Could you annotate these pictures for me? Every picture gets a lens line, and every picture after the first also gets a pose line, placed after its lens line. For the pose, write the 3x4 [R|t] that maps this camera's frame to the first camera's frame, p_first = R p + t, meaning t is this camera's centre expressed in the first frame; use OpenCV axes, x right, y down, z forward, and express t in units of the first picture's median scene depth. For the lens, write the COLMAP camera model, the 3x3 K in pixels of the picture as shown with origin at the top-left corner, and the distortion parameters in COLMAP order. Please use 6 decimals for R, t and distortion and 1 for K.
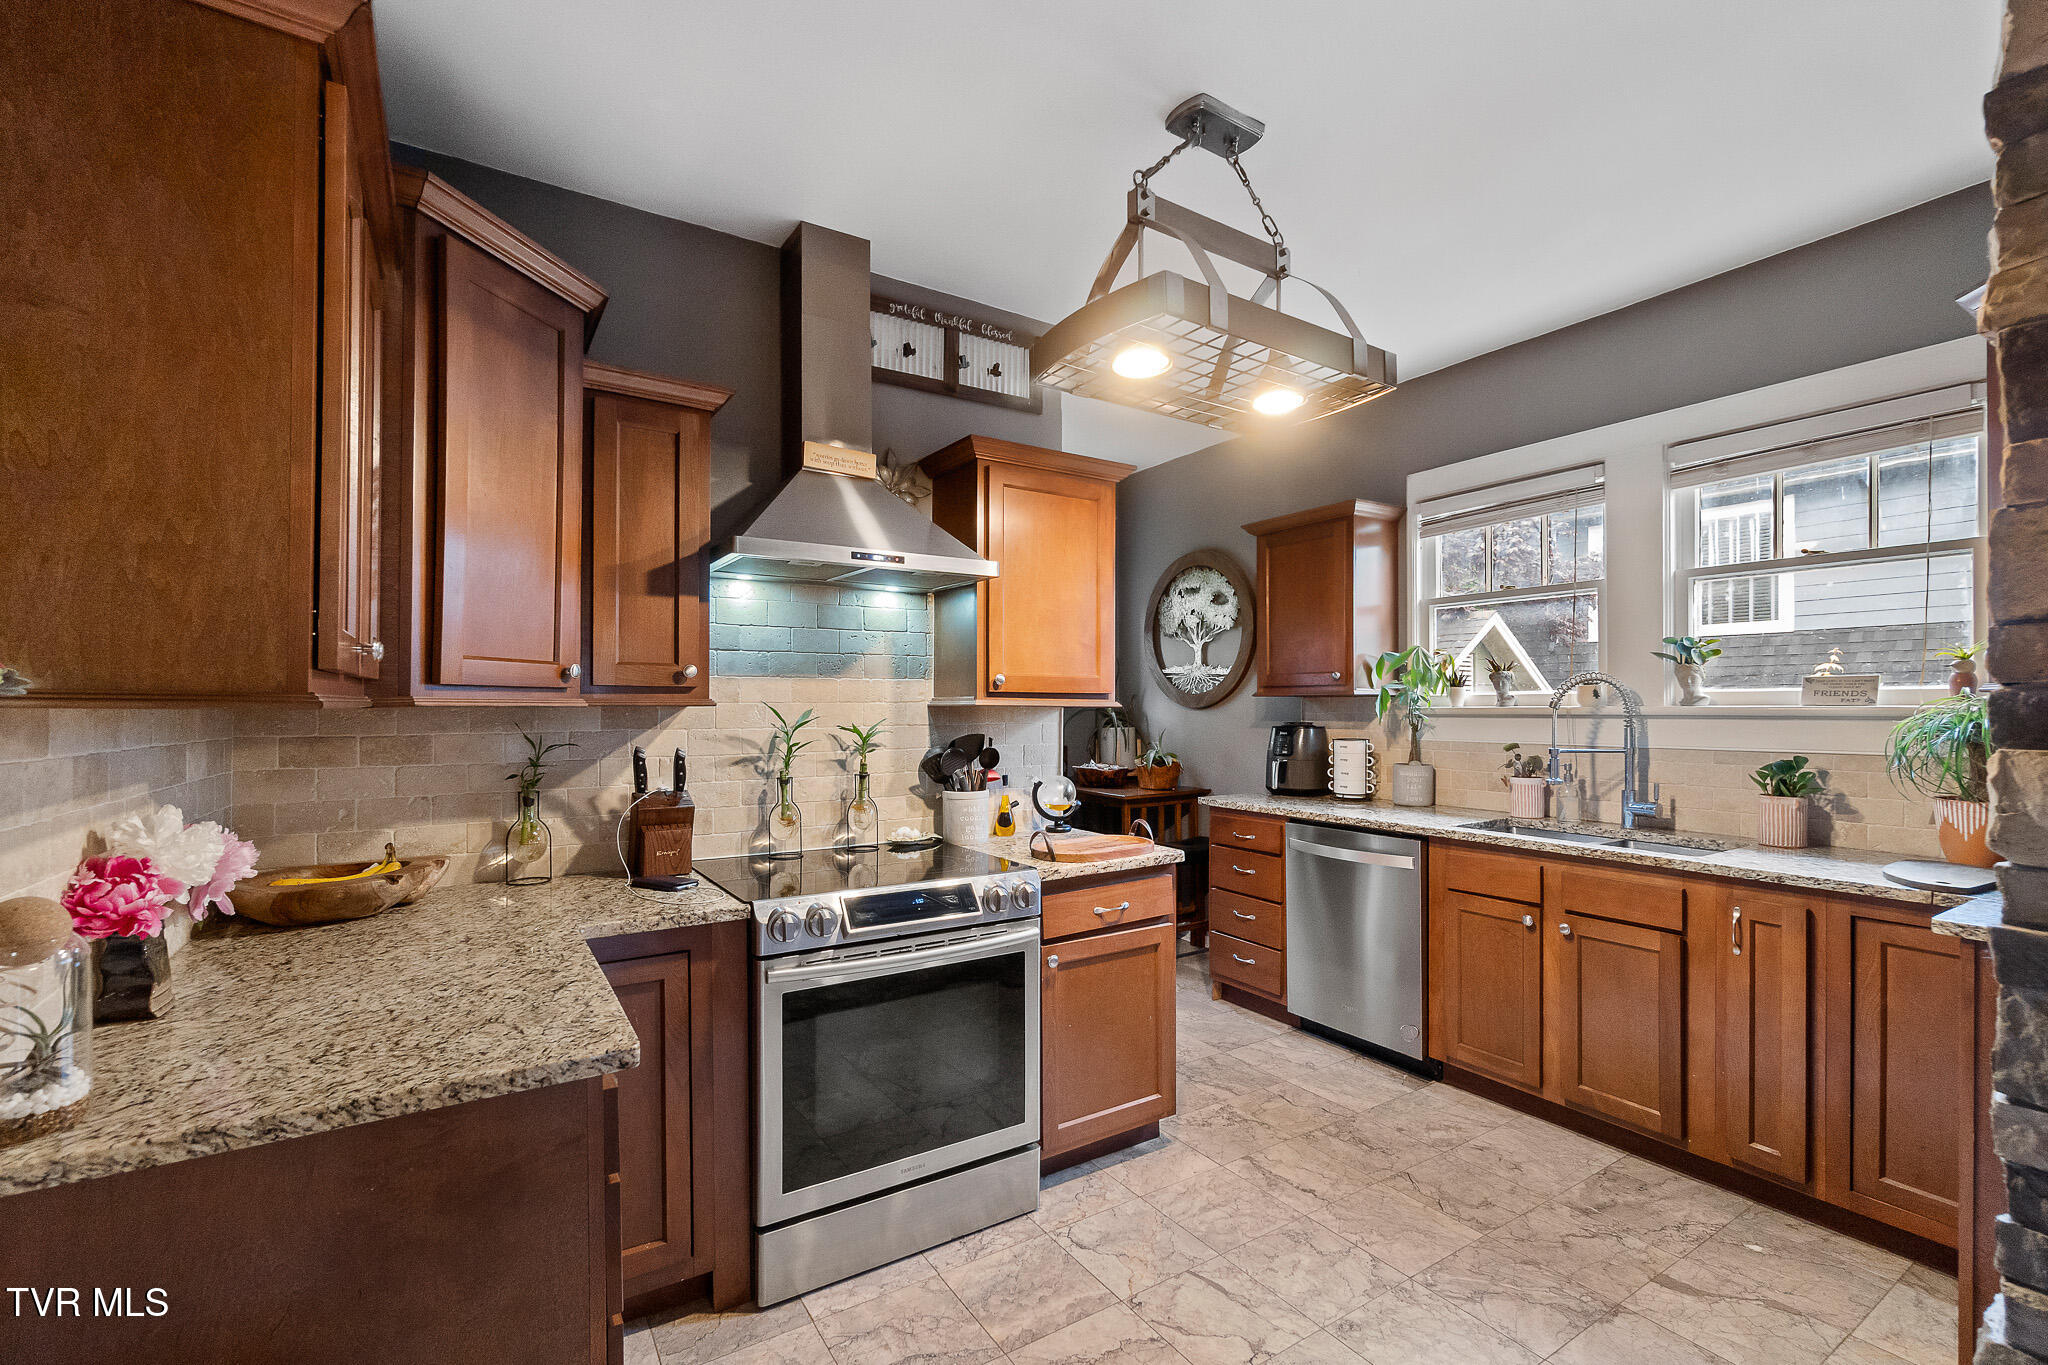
lens RADIAL K [[898.3, 0, 1027.9], [0, 898.3, 703.7], [0, 0, 1]] dist [0.002049, 0.000362]
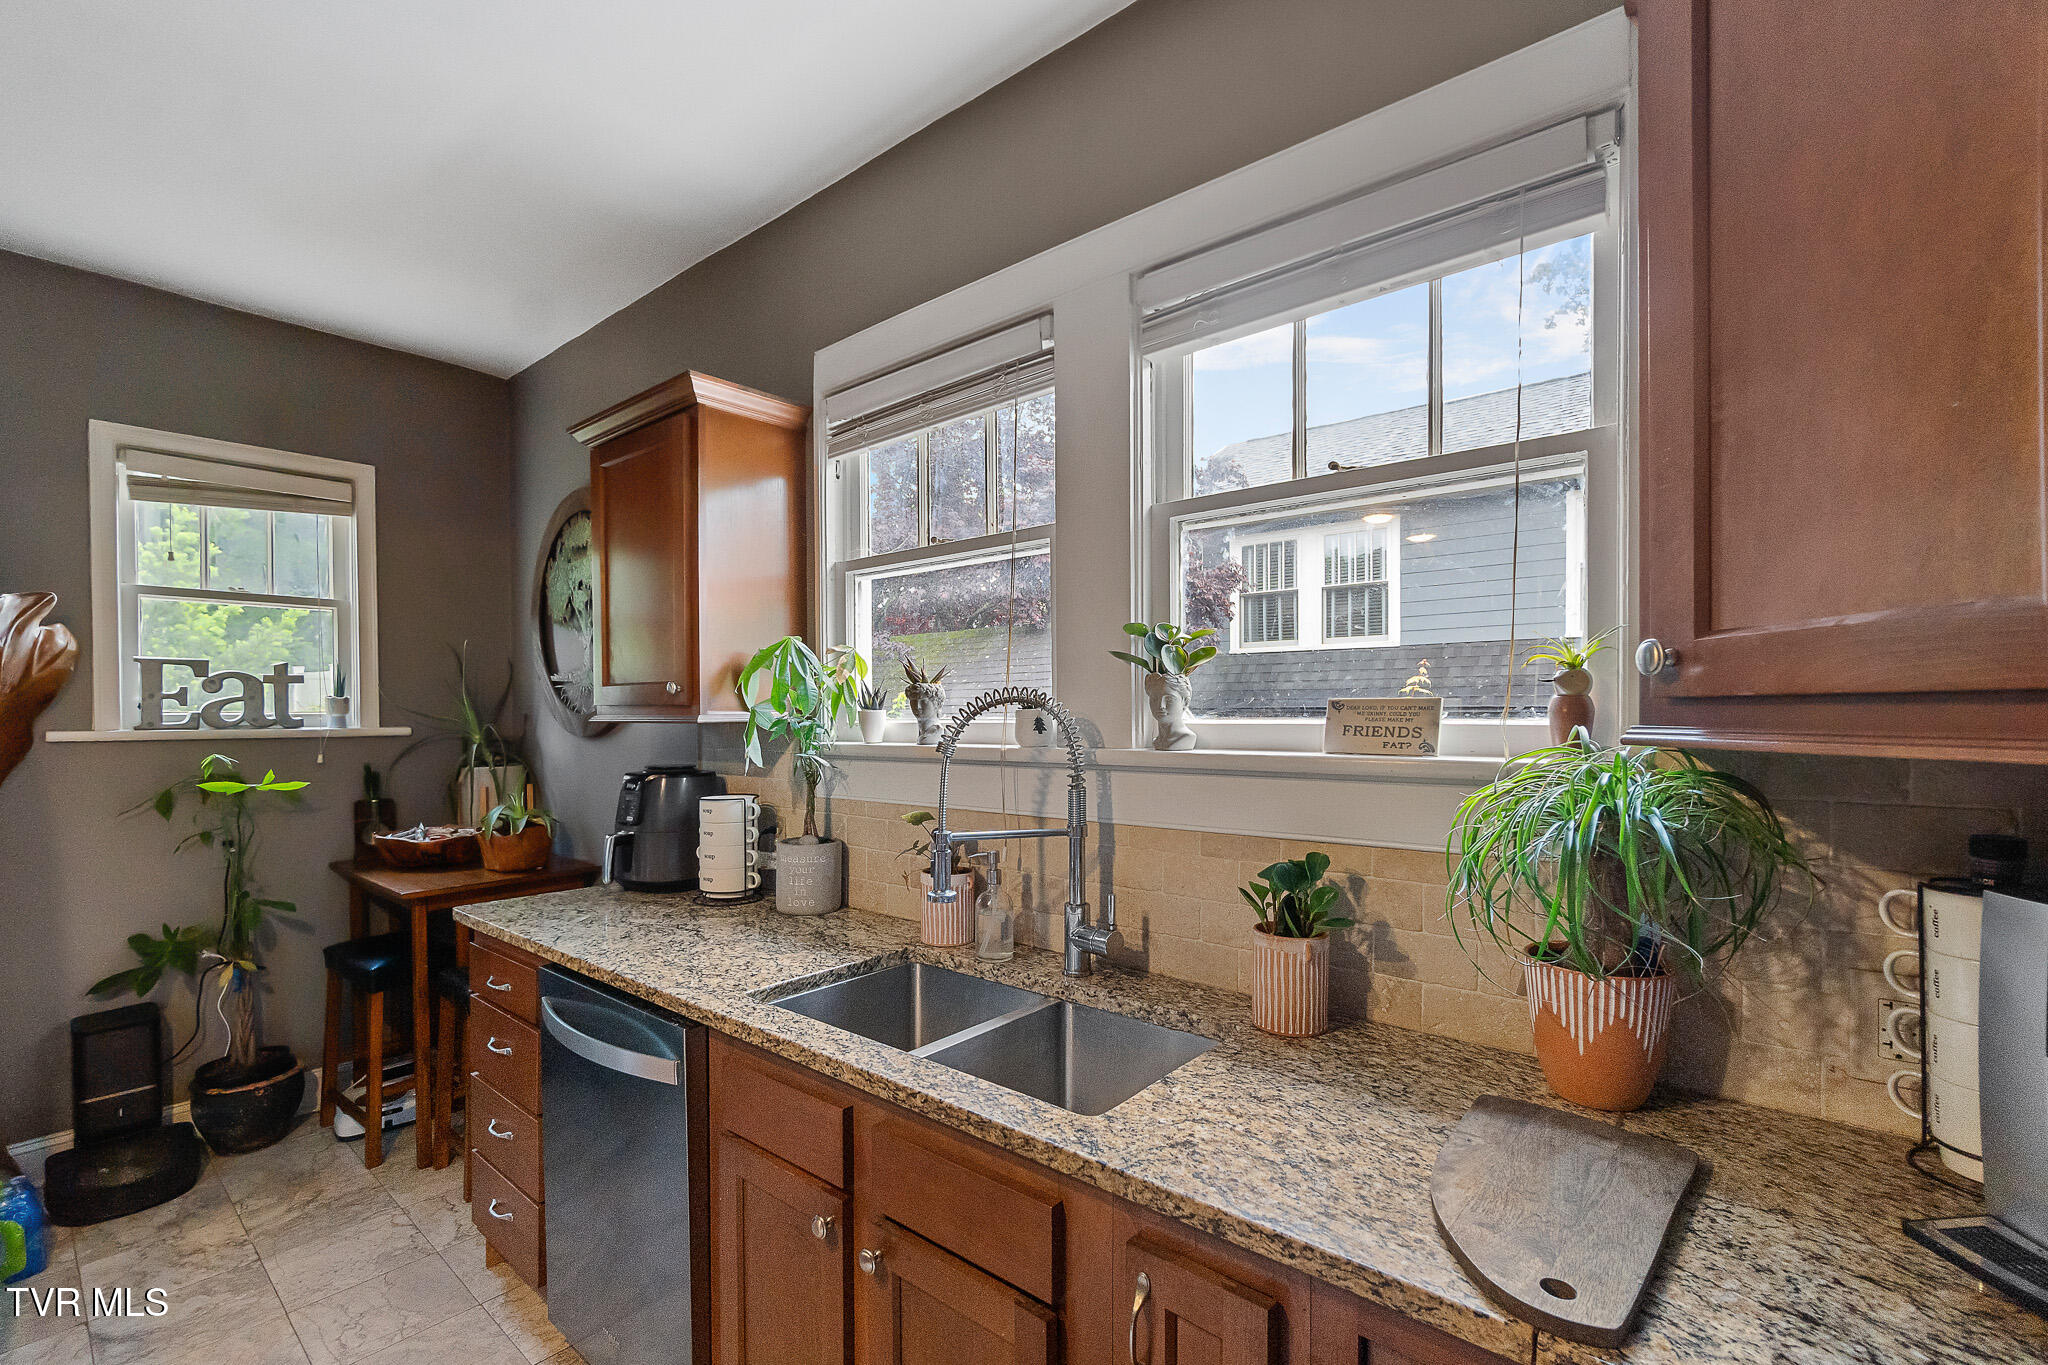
lens RADIAL K [[905.9, 0, 1025.7], [0, 905.9, 722.7], [0, 0, 1]] dist [-0.003715, -0.000259]
pose [[0.954939, -0.005234, 0.296757, 0.476946], [0.001725, 0.999925, 0.012085, -0.020374], [-0.296798, -0.011029, 0.954877, 0.485796]]
